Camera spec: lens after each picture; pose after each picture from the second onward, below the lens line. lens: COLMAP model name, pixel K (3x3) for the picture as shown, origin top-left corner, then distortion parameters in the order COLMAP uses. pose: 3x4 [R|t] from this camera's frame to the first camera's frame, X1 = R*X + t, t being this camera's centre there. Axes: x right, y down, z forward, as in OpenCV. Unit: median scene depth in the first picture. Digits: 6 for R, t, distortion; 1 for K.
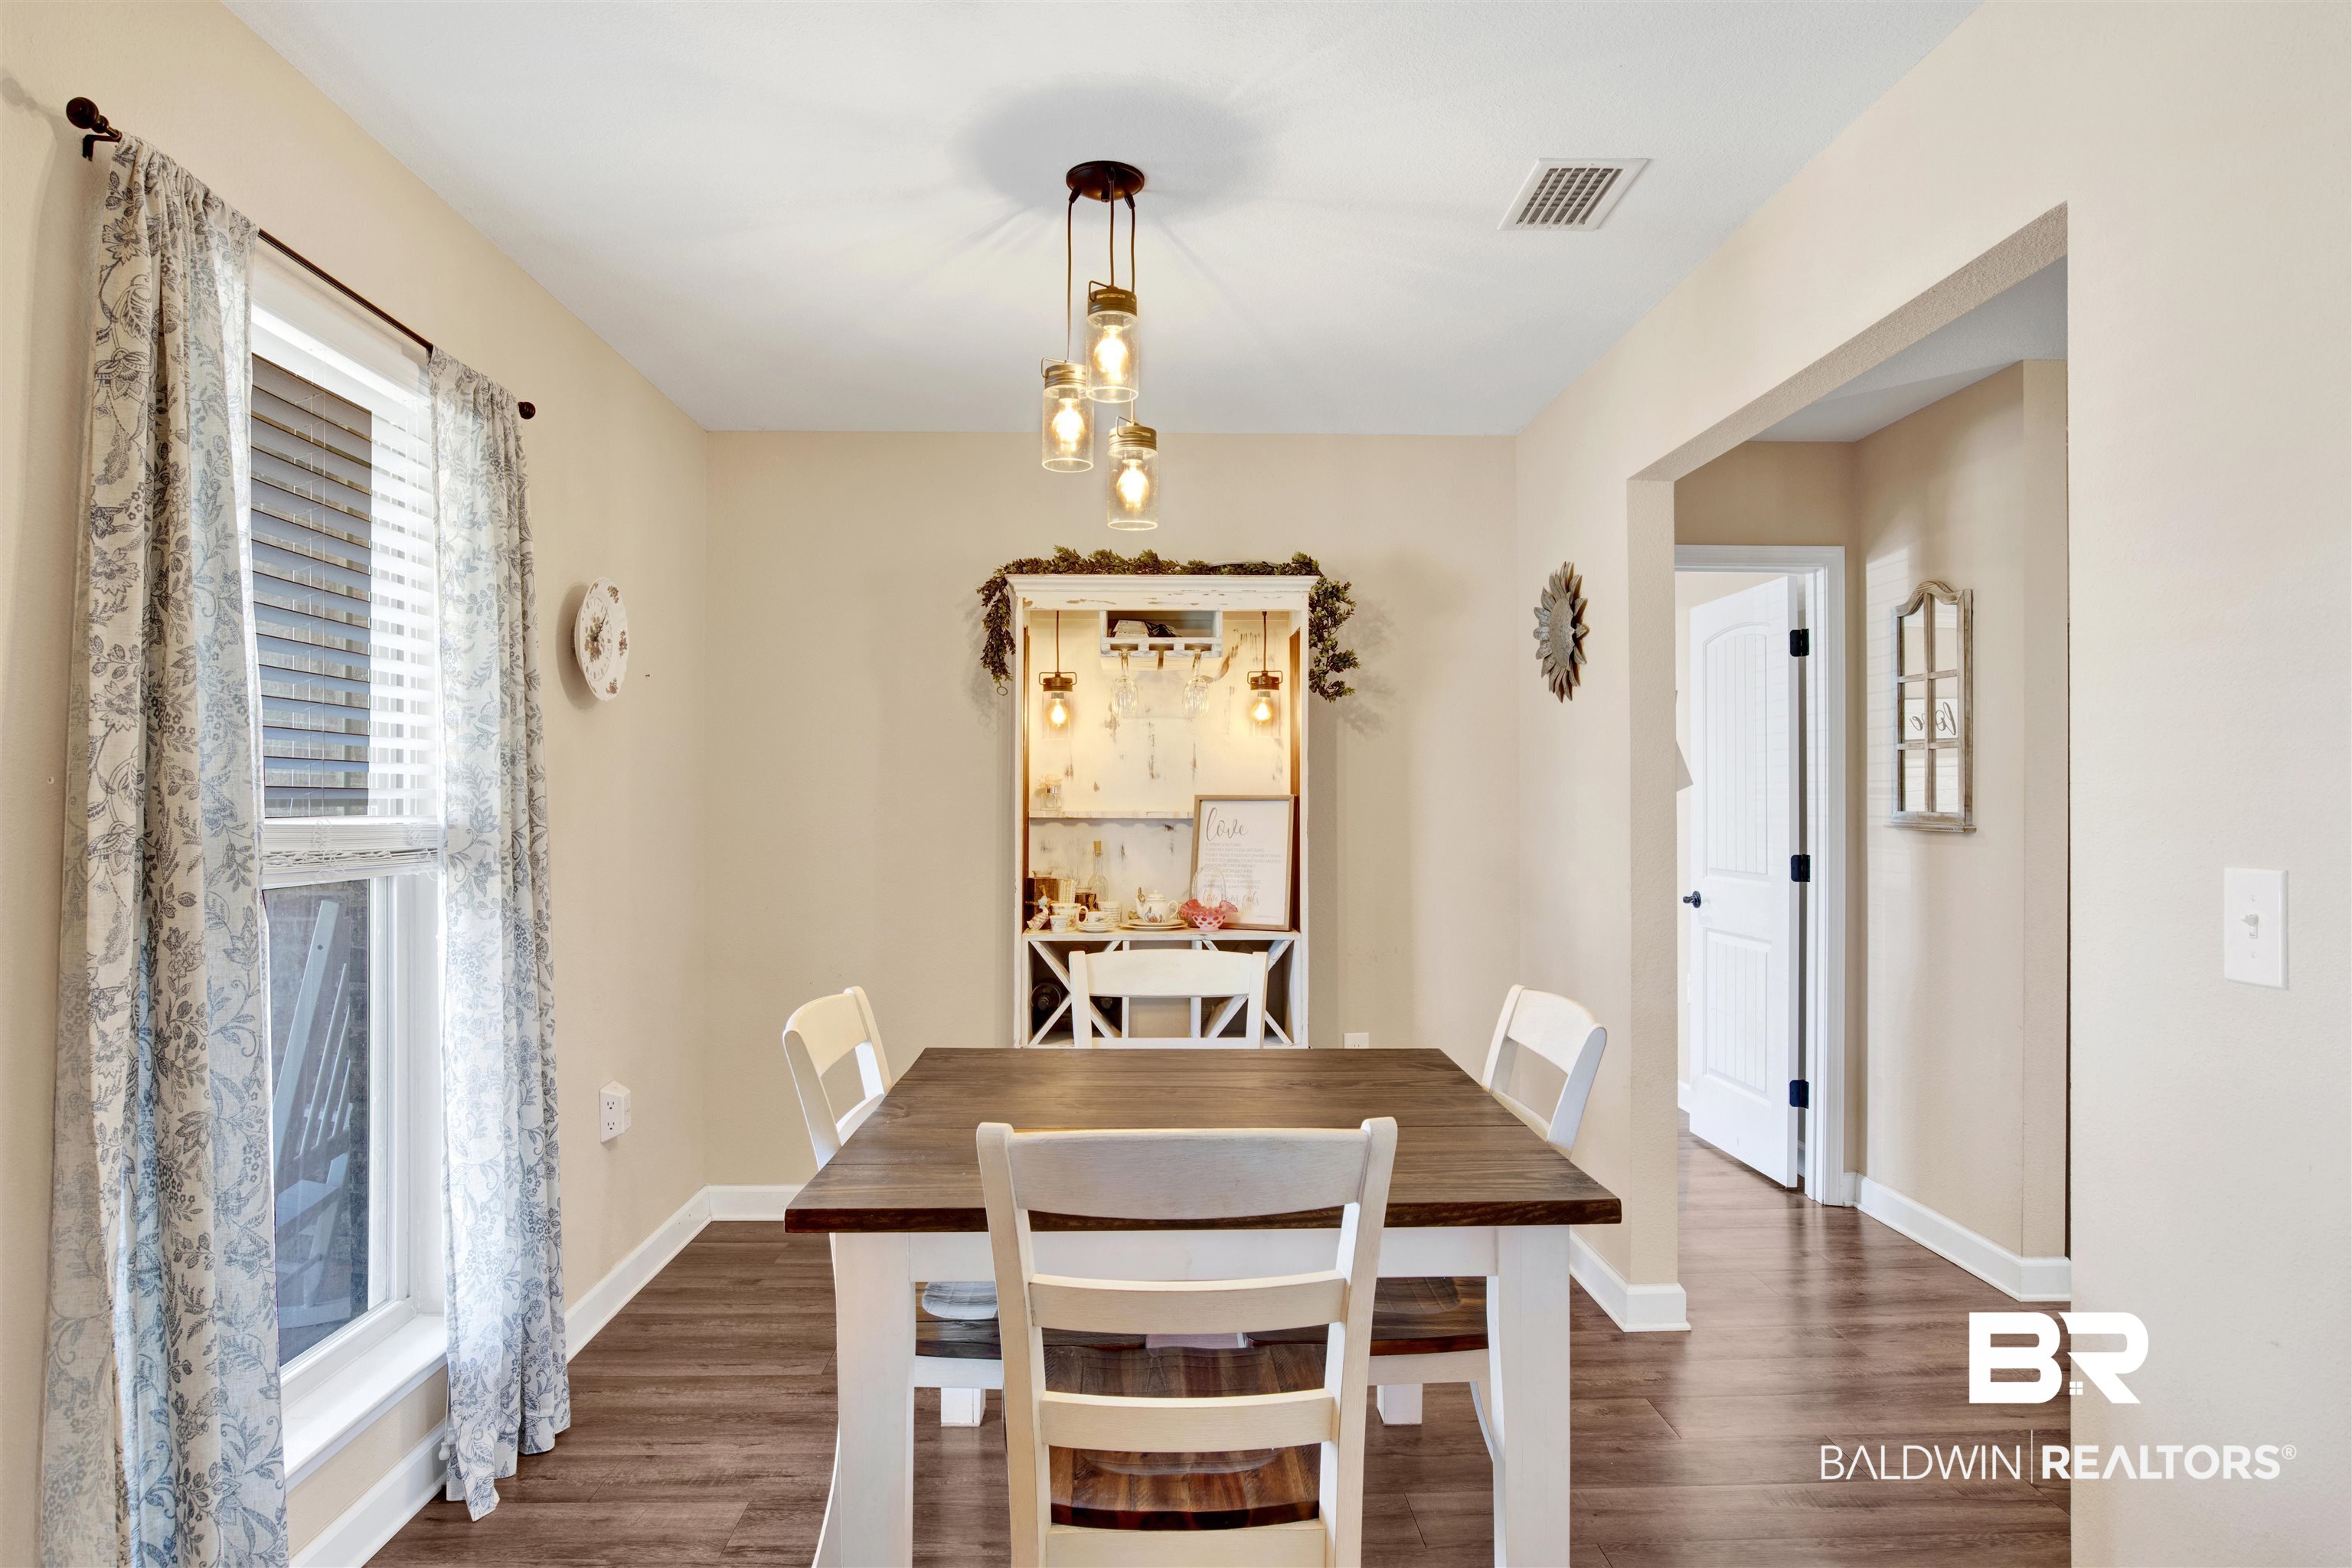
lens RADIAL K [[1357.7, 0, 1176.2], [0, 1357.7, 821.1], [0, 0, 1]] dist [-0.032899, 0.003410]
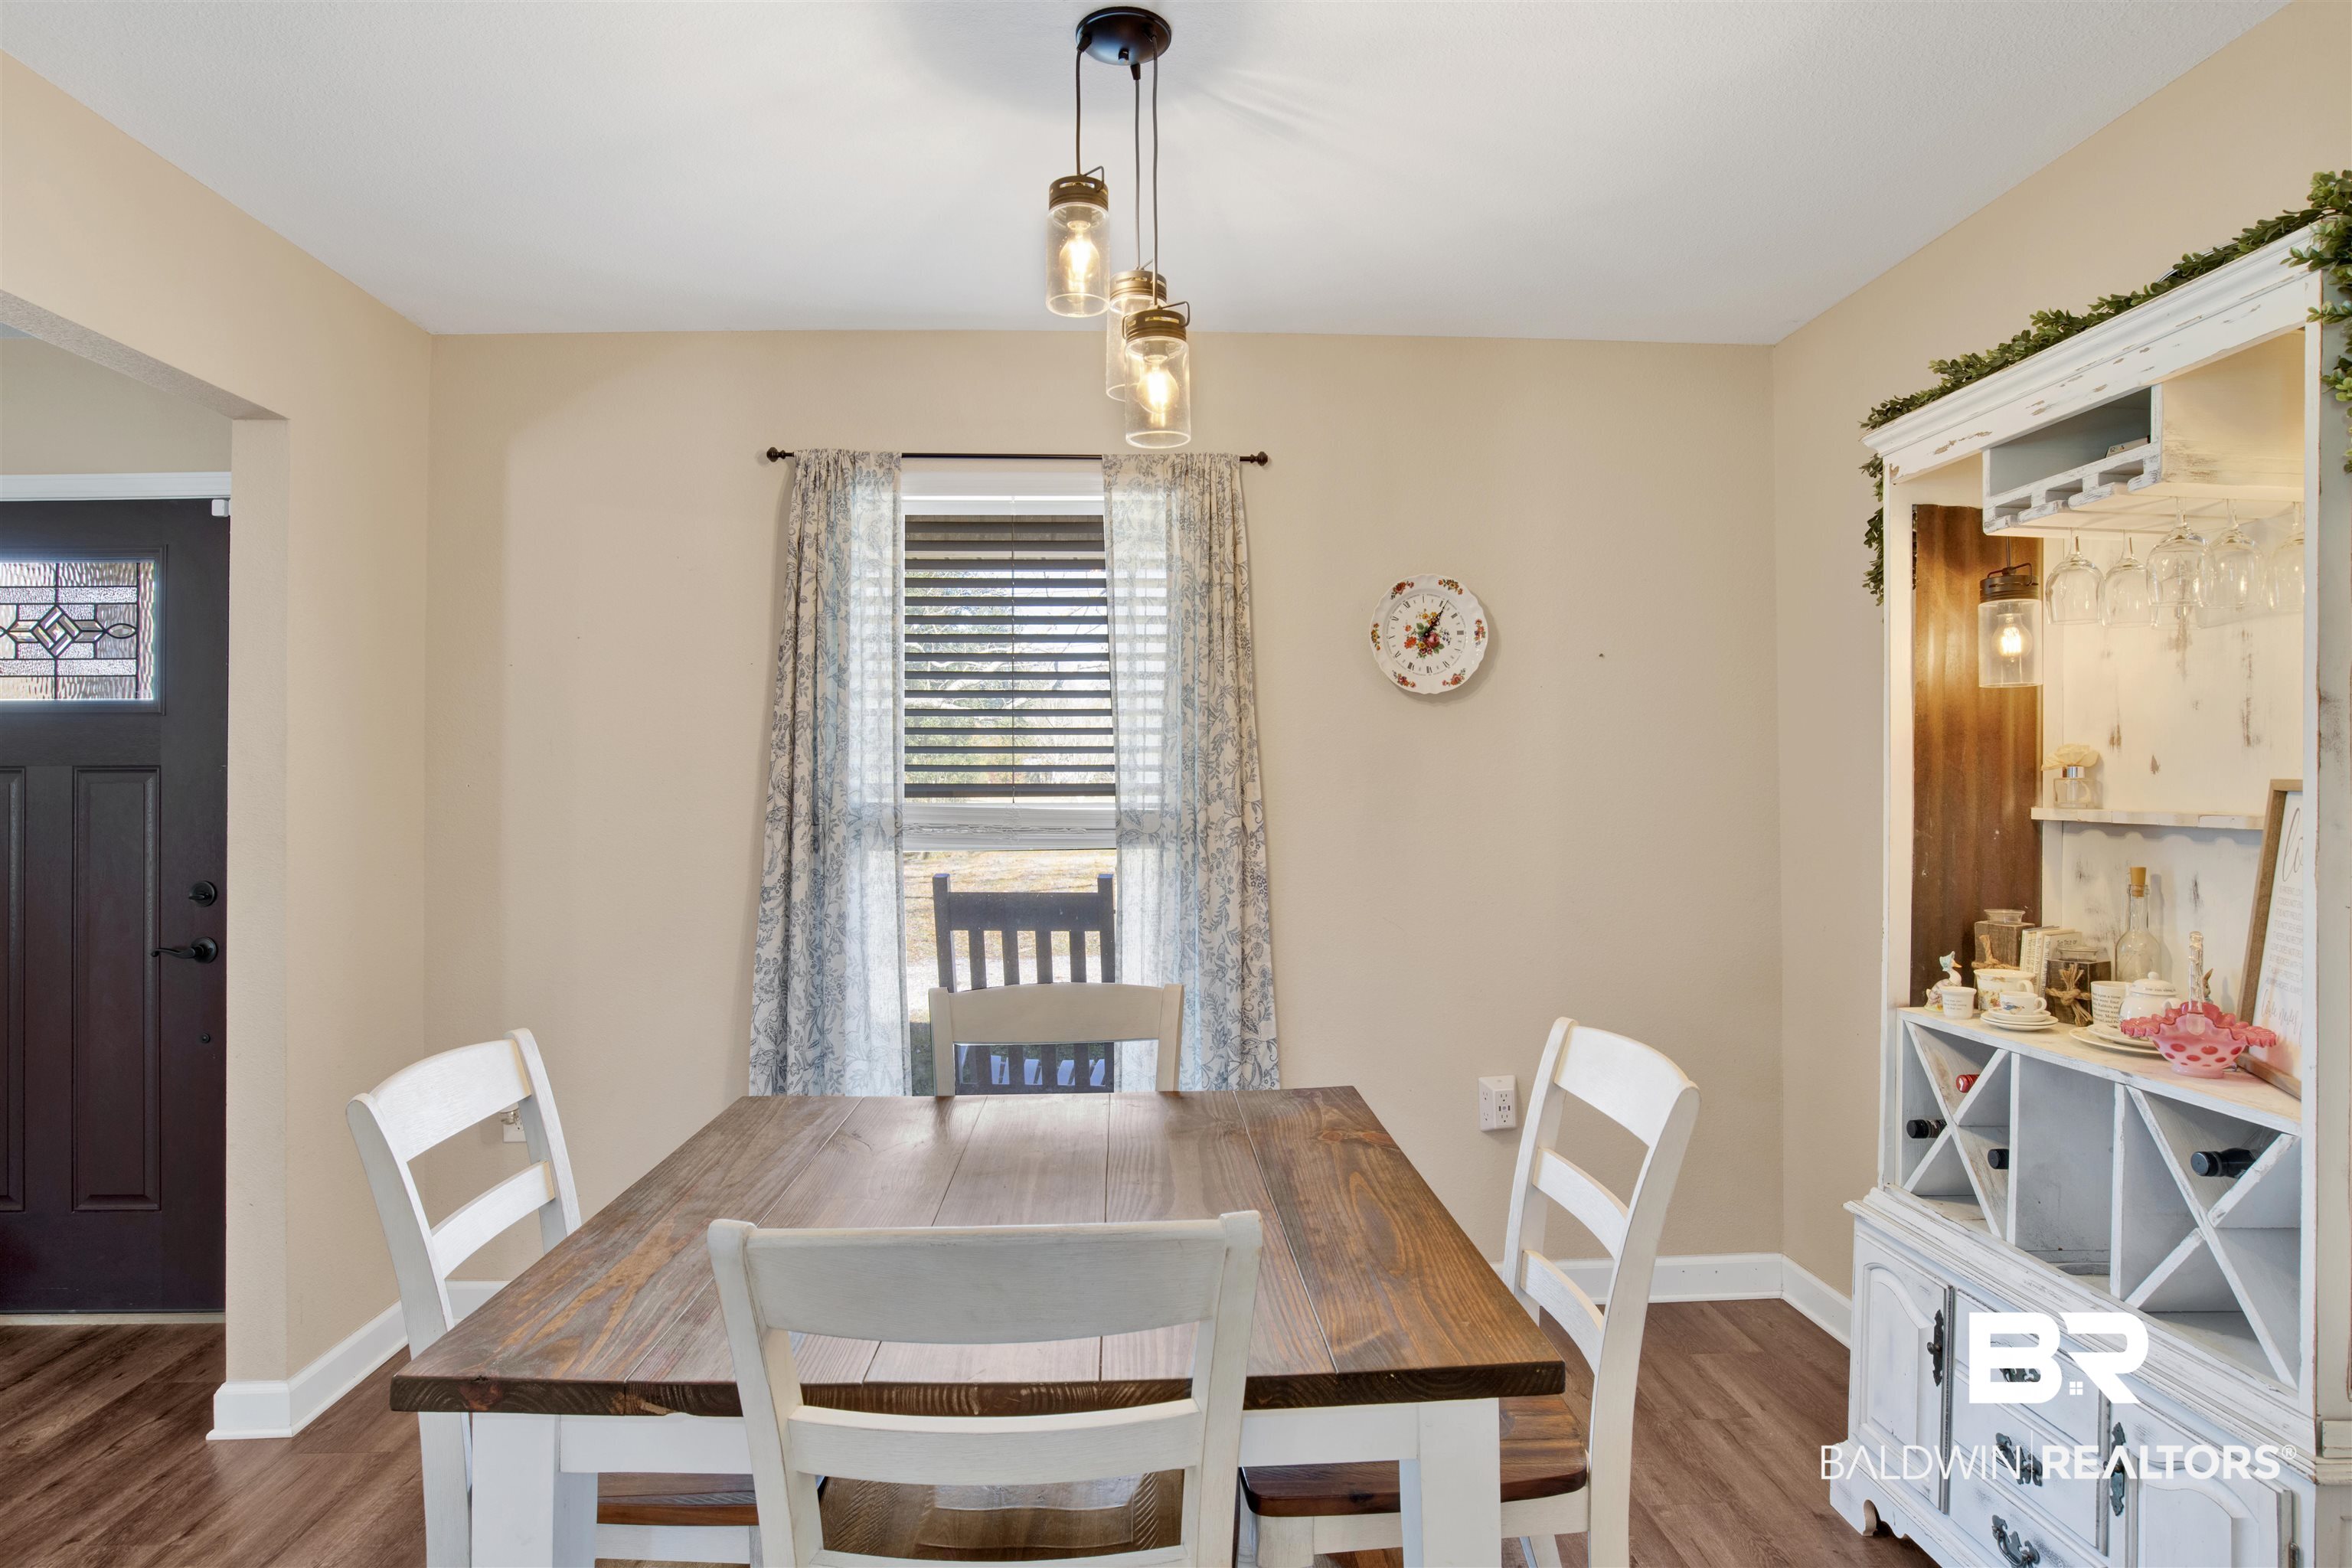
lens RADIAL K [[1273.4, 0, 1128.4], [0, 1273.4, 787.8], [0, 0, 1]] dist [-0.071420, 0.031192]
pose [[-0.021083, 0.000884, -0.999777, 0.495591], [-0.012649, 0.999919, 0.001150, -0.013924], [0.999698, 0.012671, -0.021071, 0.719944]]
